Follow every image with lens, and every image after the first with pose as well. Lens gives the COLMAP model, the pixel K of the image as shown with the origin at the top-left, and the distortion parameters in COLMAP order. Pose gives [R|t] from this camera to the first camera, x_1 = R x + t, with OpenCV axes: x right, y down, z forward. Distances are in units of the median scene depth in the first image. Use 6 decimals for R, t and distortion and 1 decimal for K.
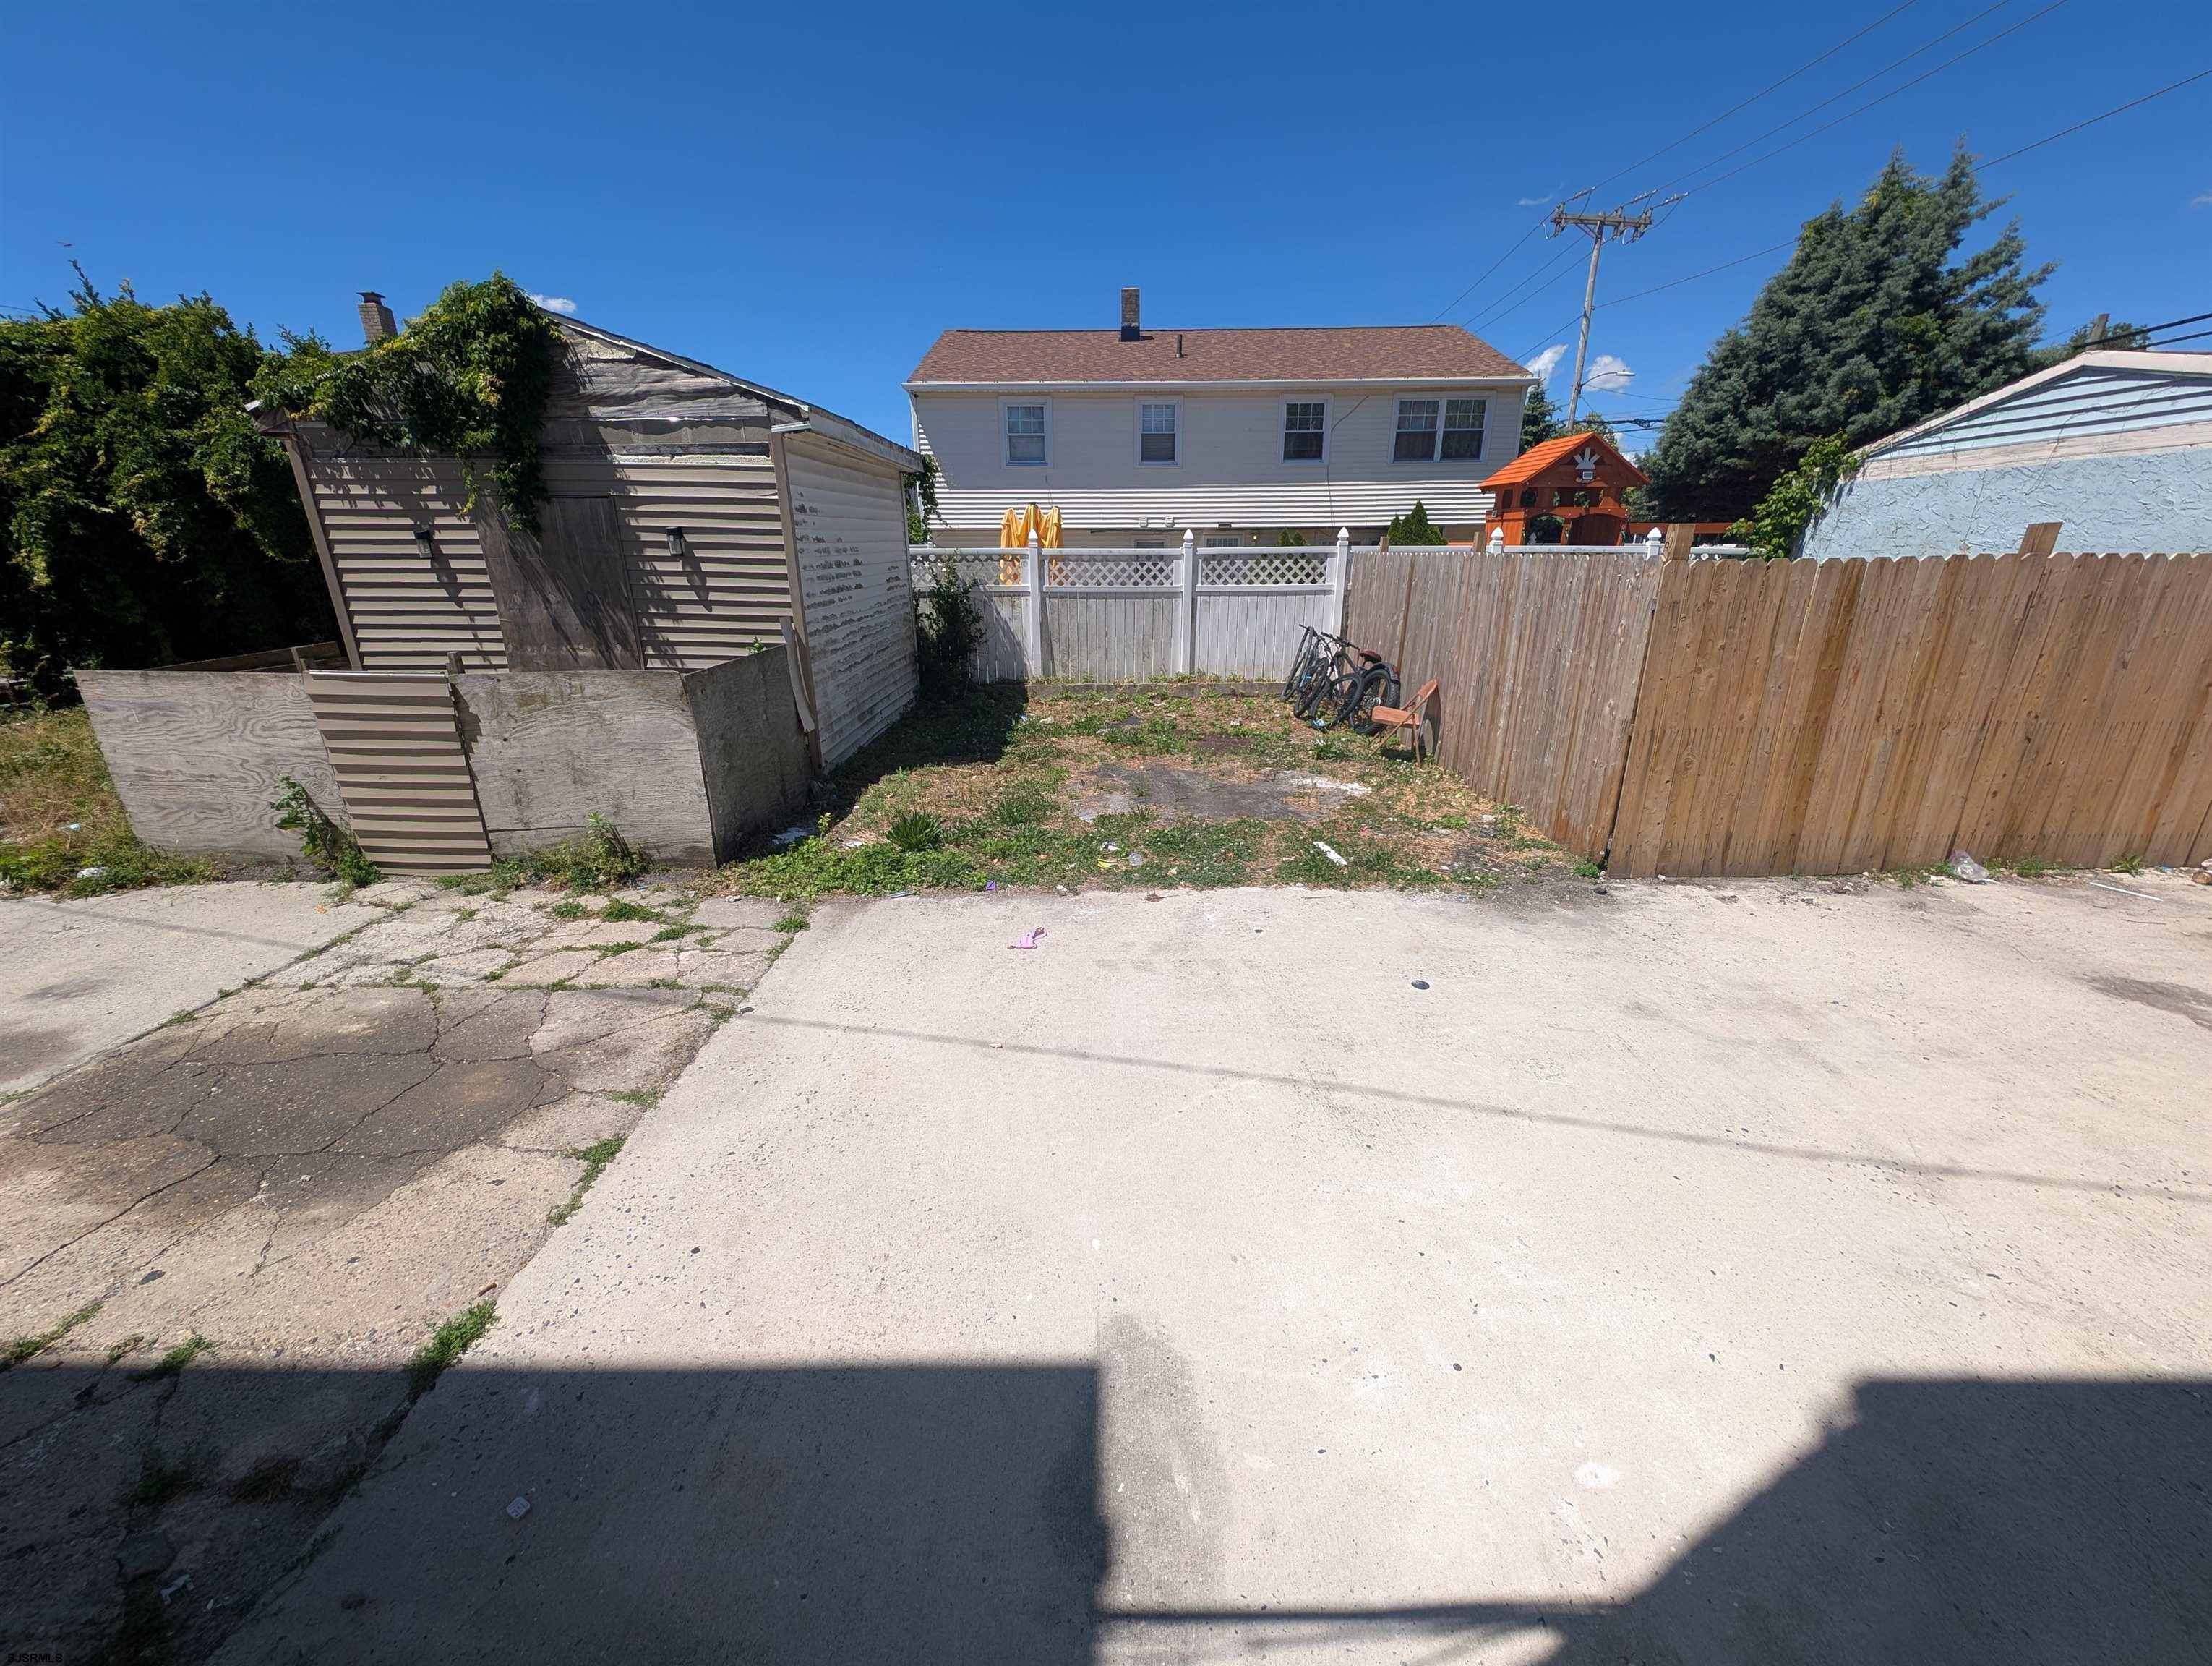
lens RADIAL K [[835.3, 0, 1110.7], [0, 835.3, 829.5], [0, 0, 1]] dist [0.003145, -0.000286]
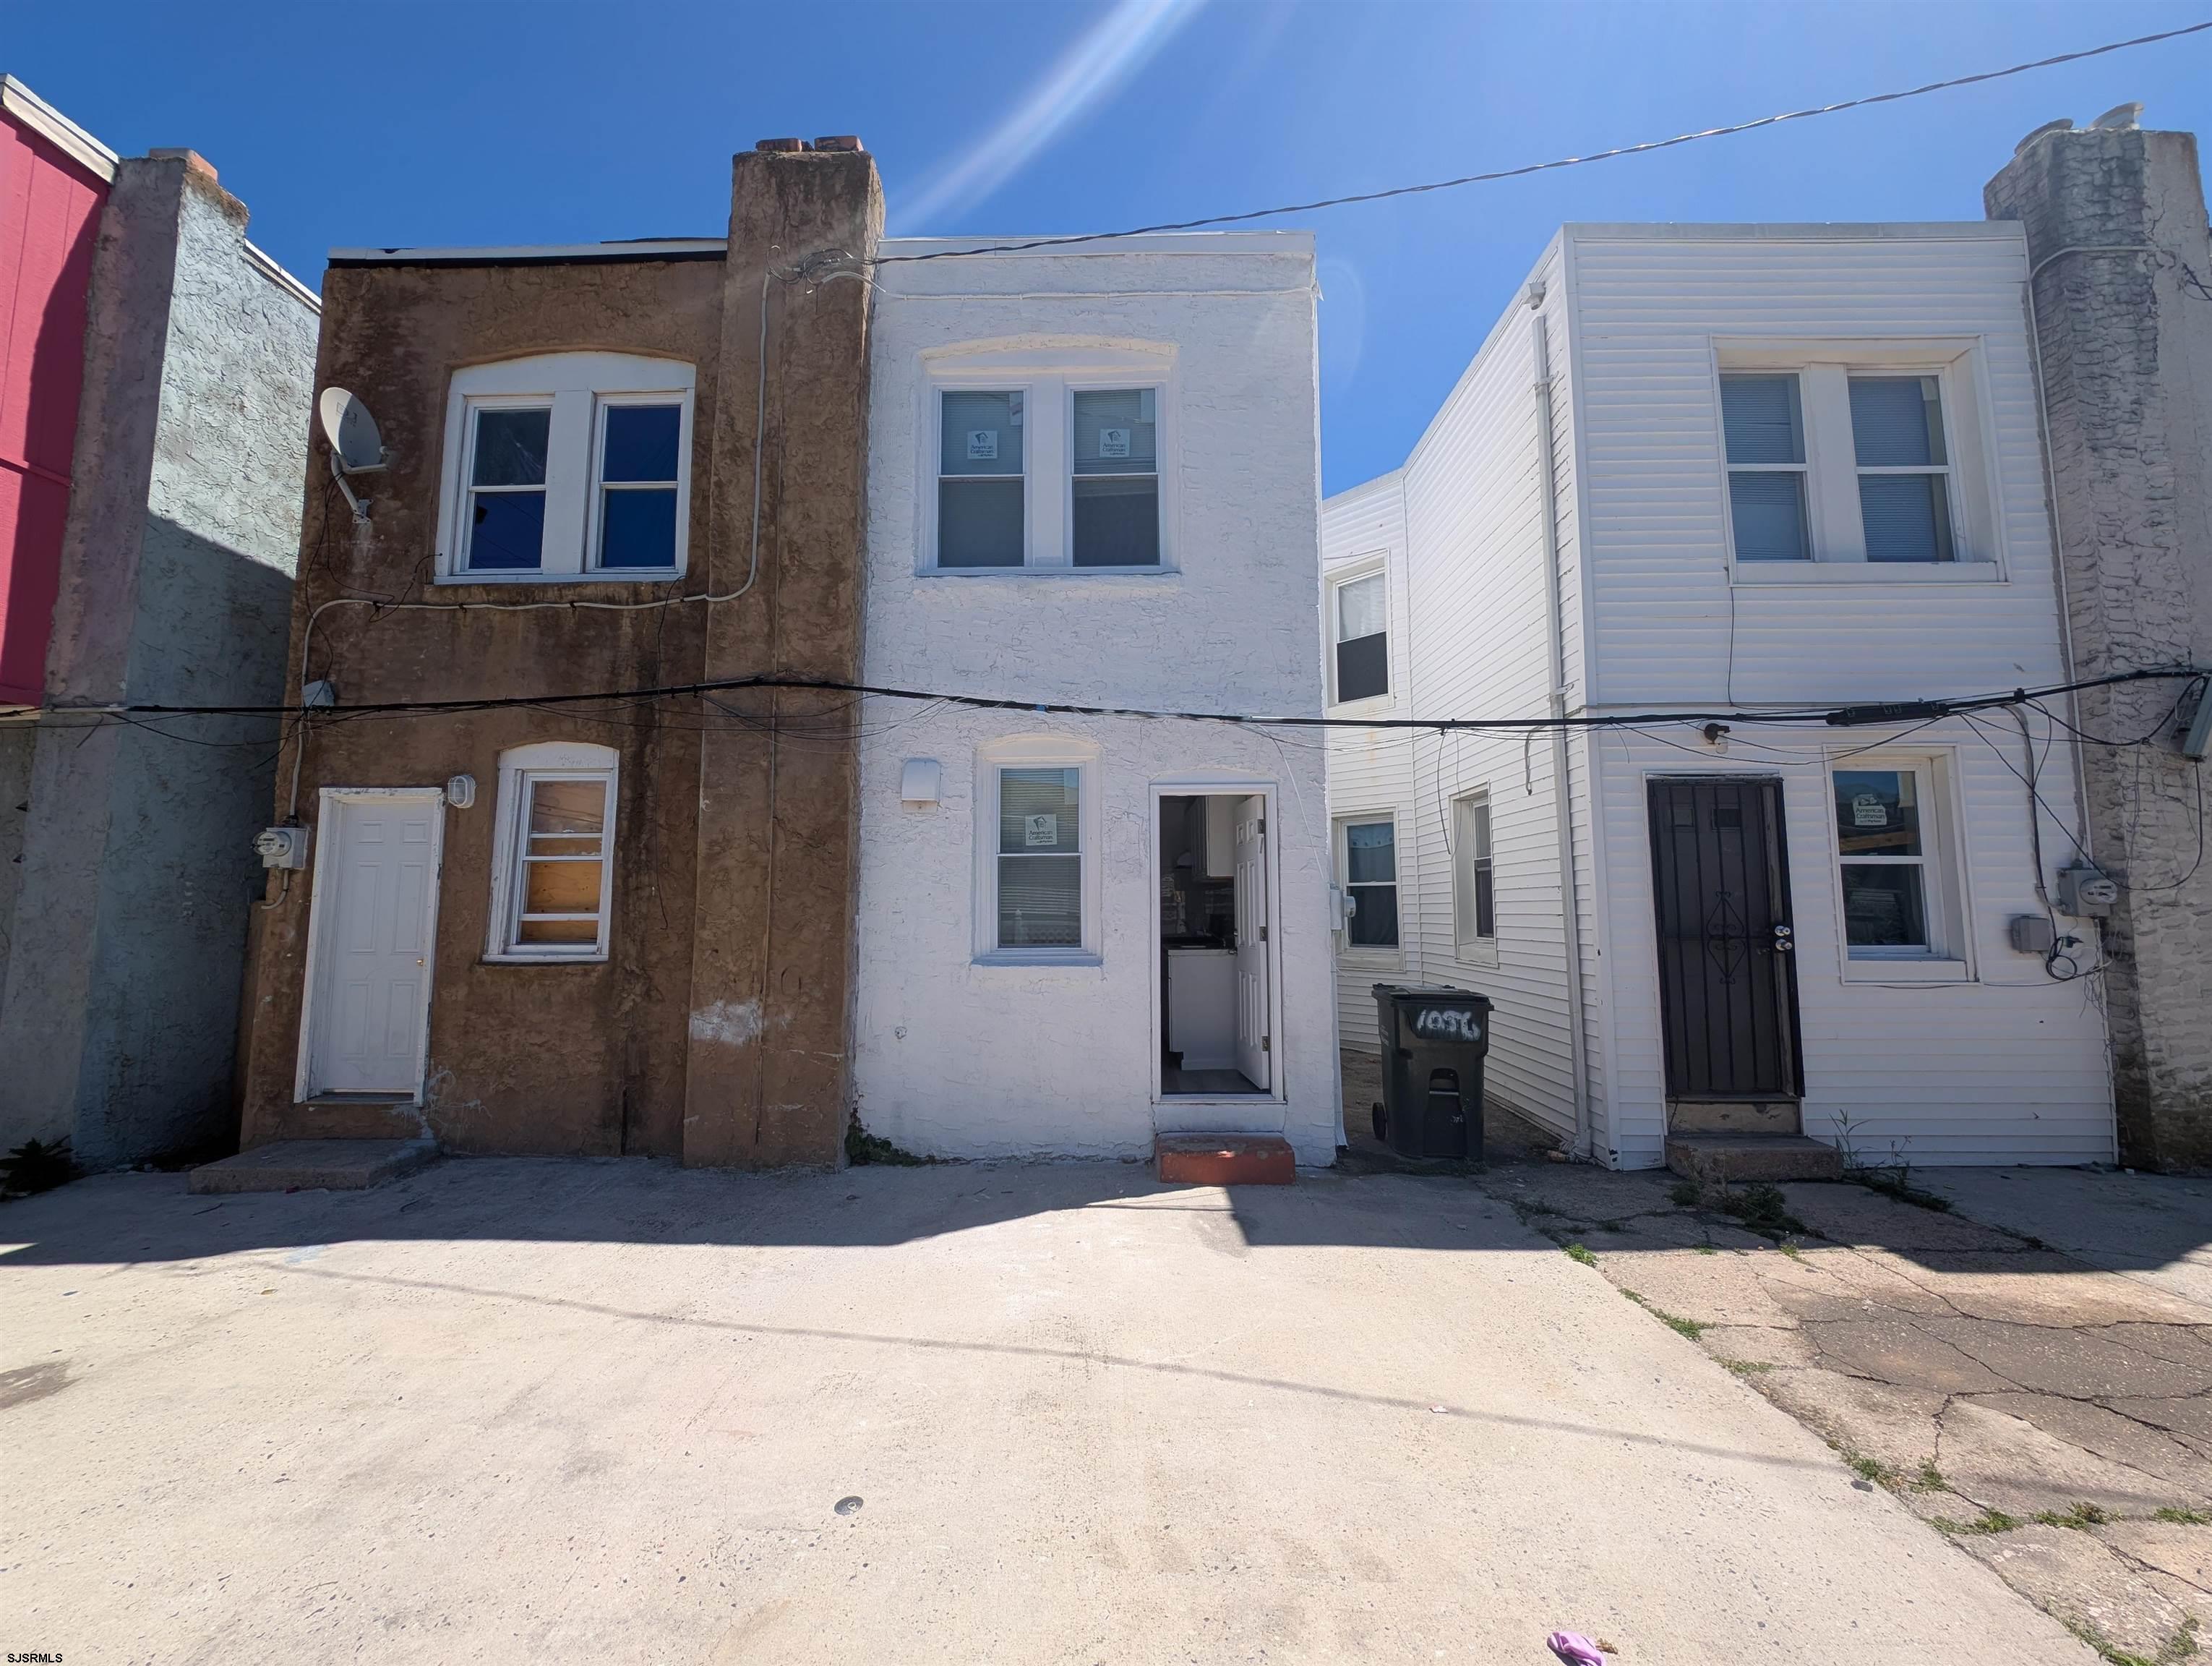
lens RADIAL K [[835.3, 0, 1110.7], [0, 835.3, 829.5], [0, 0, 1]] dist [0.003145, -0.000286]
pose [[-0.999949, 0.009117, 0.004408, 0.213154], [0.009872, 0.974651, 0.223512, -0.580079], [-0.002259, 0.223544, -0.974691, 1.929893]]
